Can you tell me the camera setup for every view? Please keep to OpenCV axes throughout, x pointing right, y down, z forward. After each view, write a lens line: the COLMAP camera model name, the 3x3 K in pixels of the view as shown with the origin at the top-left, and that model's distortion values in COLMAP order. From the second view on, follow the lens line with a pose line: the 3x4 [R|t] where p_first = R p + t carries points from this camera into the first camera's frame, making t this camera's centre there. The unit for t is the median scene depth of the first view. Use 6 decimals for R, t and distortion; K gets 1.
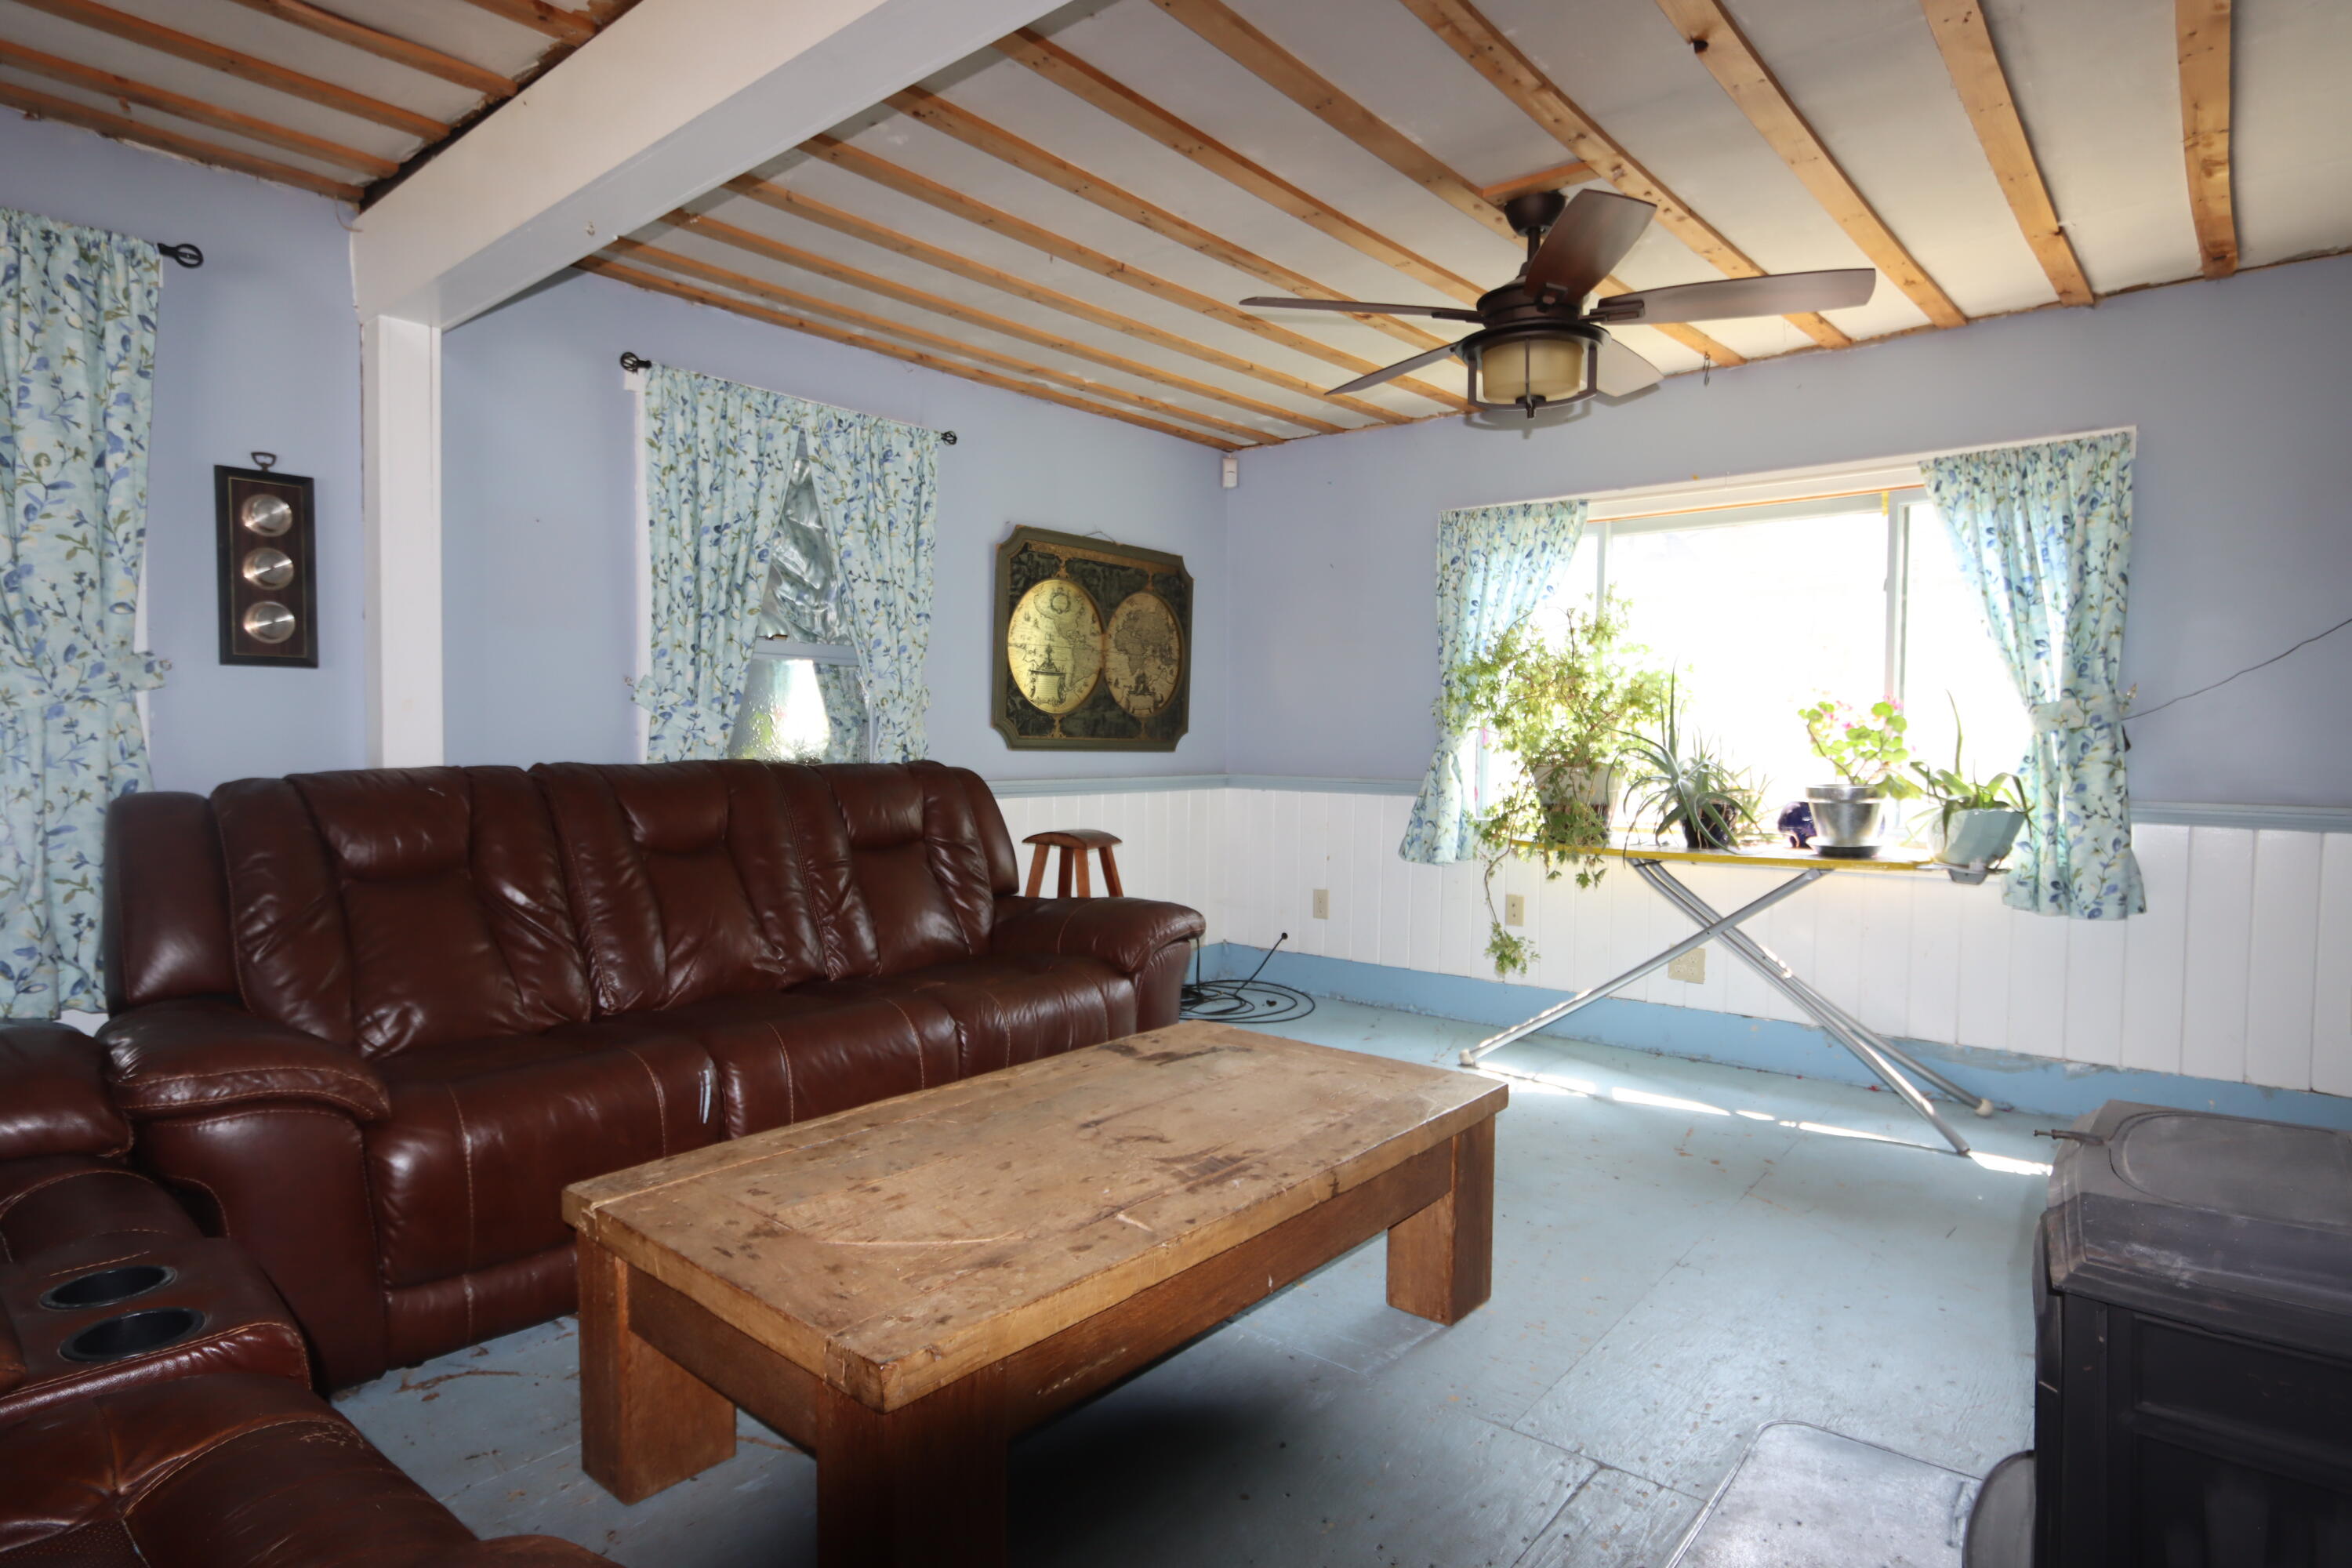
lens RADIAL K [[1271.9, 0, 1169.3], [0, 1271.9, 779.6], [0, 0, 1]] dist [-0.027335, 0.002143]
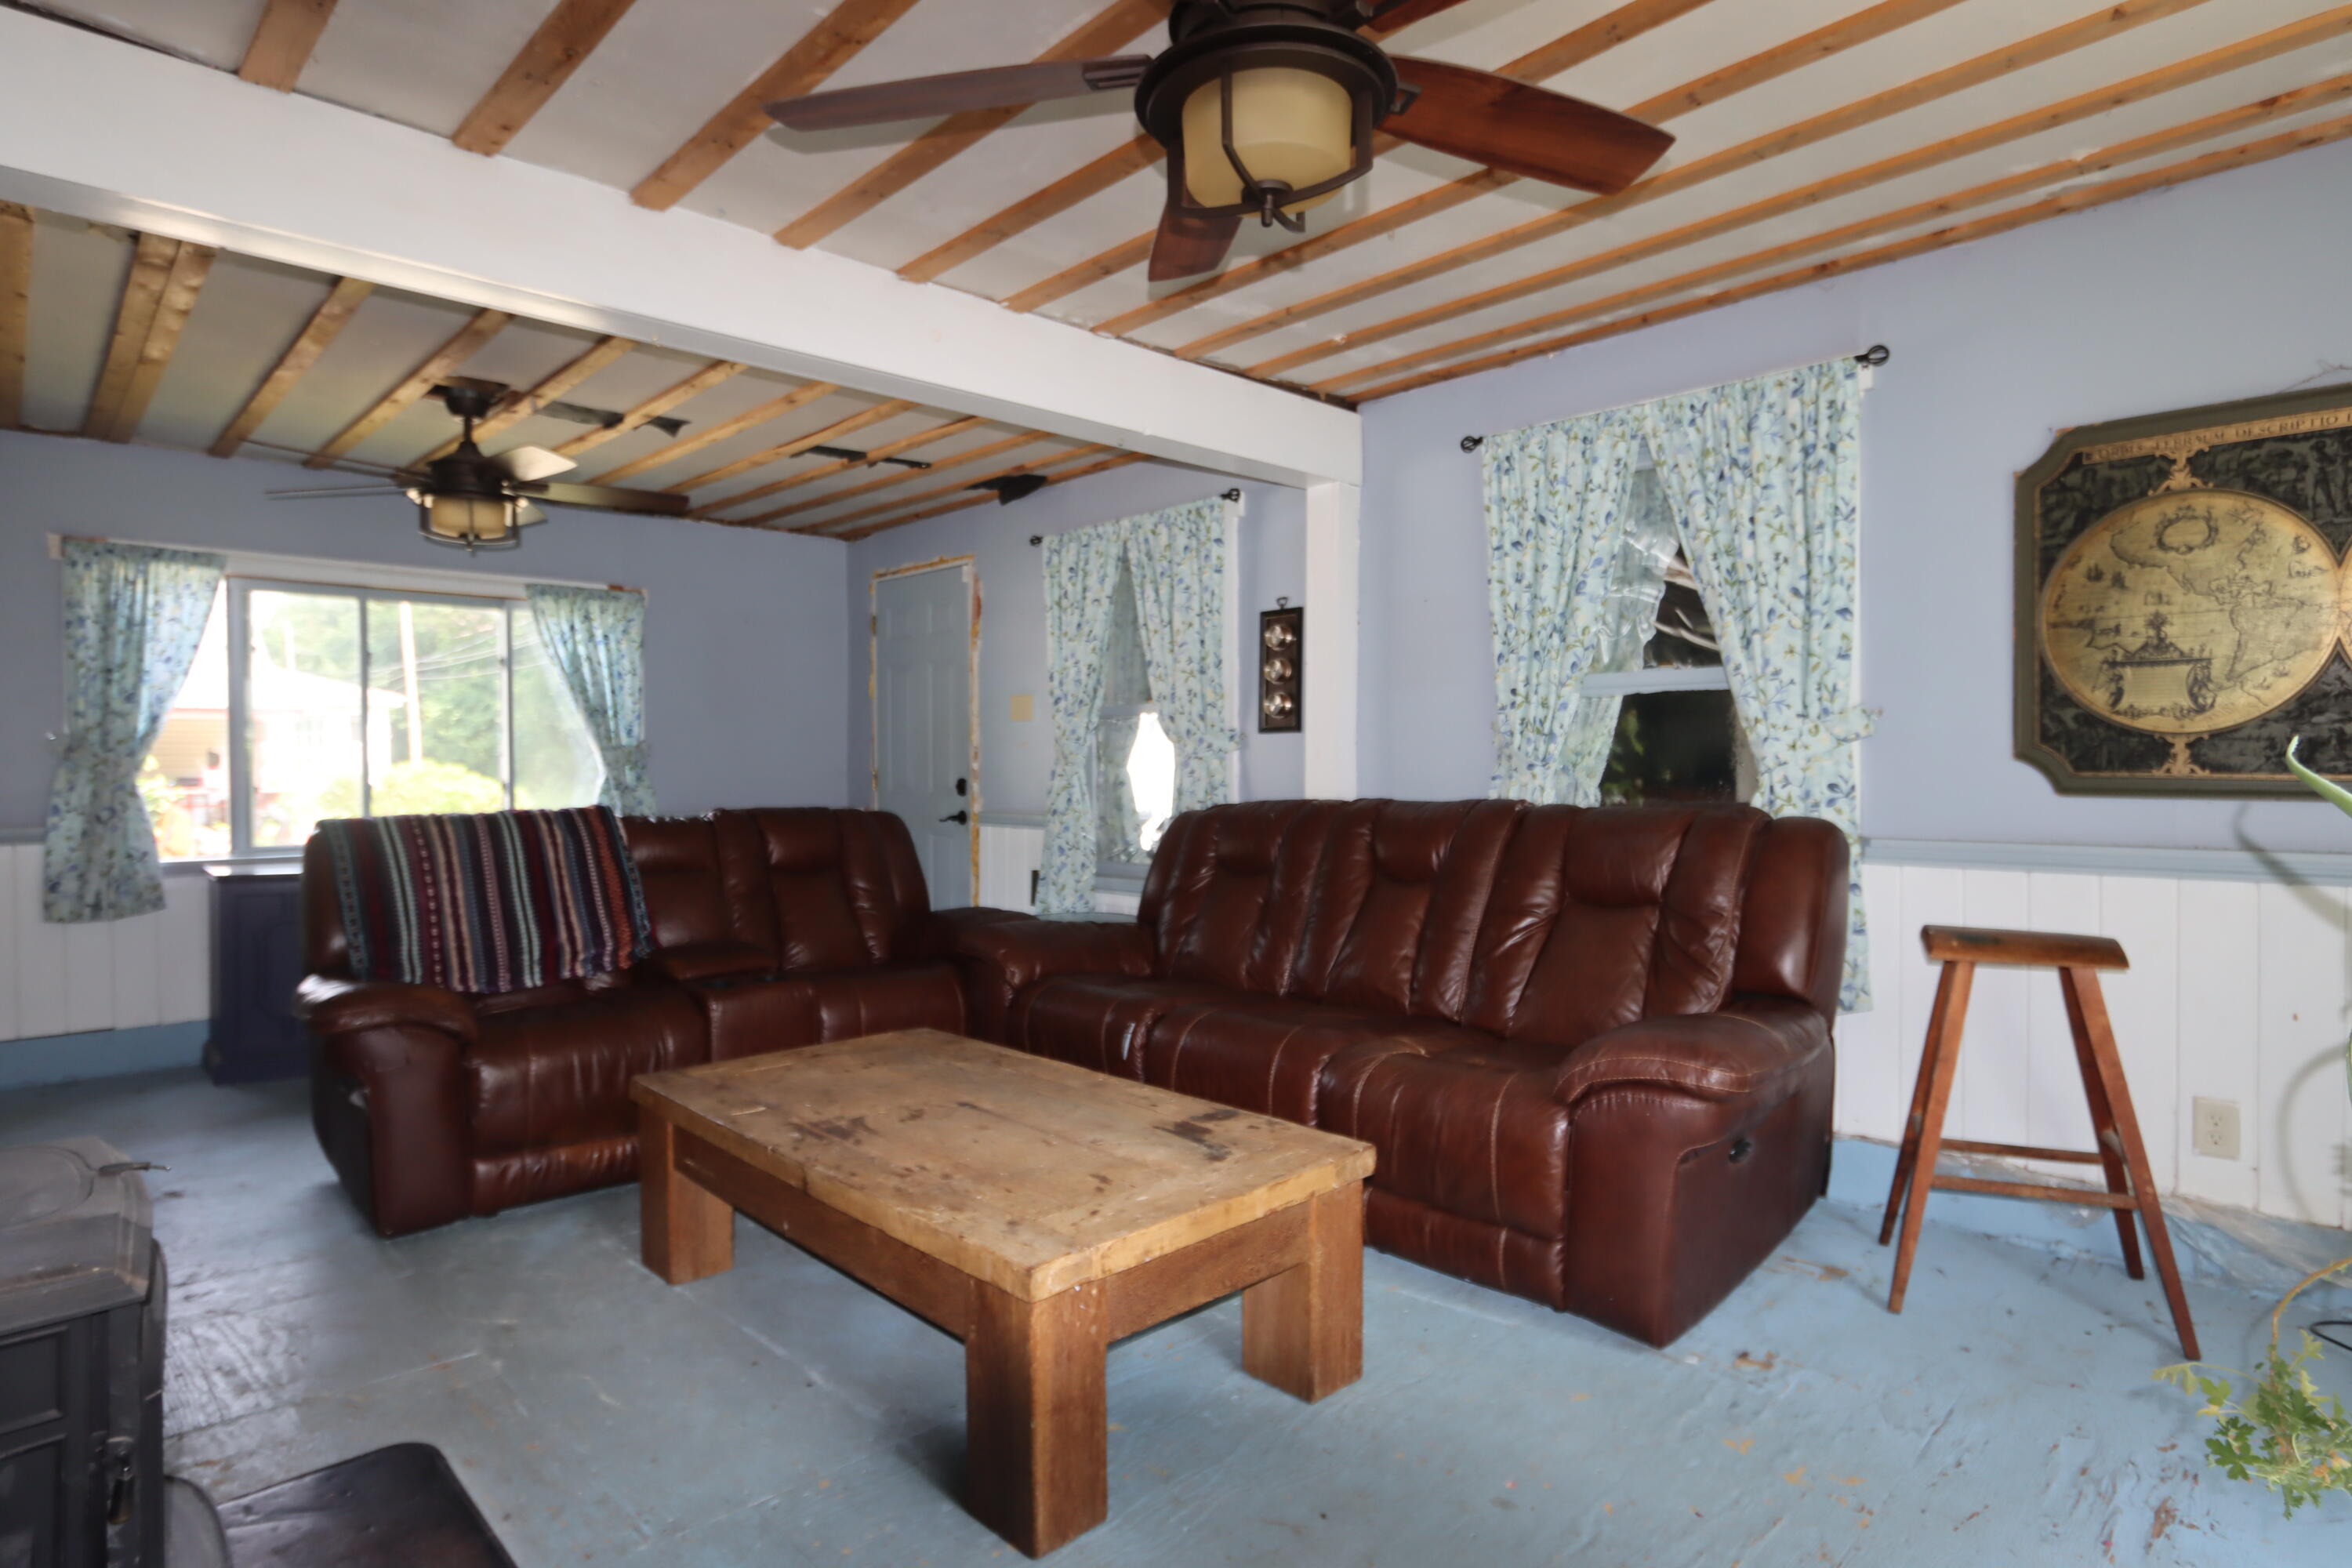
lens RADIAL K [[1271.9, 0, 1170.5], [0, 1271.9, 779.8], [0, 0, 1]] dist [-0.027335, 0.002143]
pose [[-0.123434, -0.003929, -0.992345, 0.859693], [-0.032260, 0.999480, 0.000055, -0.027783], [0.991828, 0.032019, -0.123497, 1.050524]]
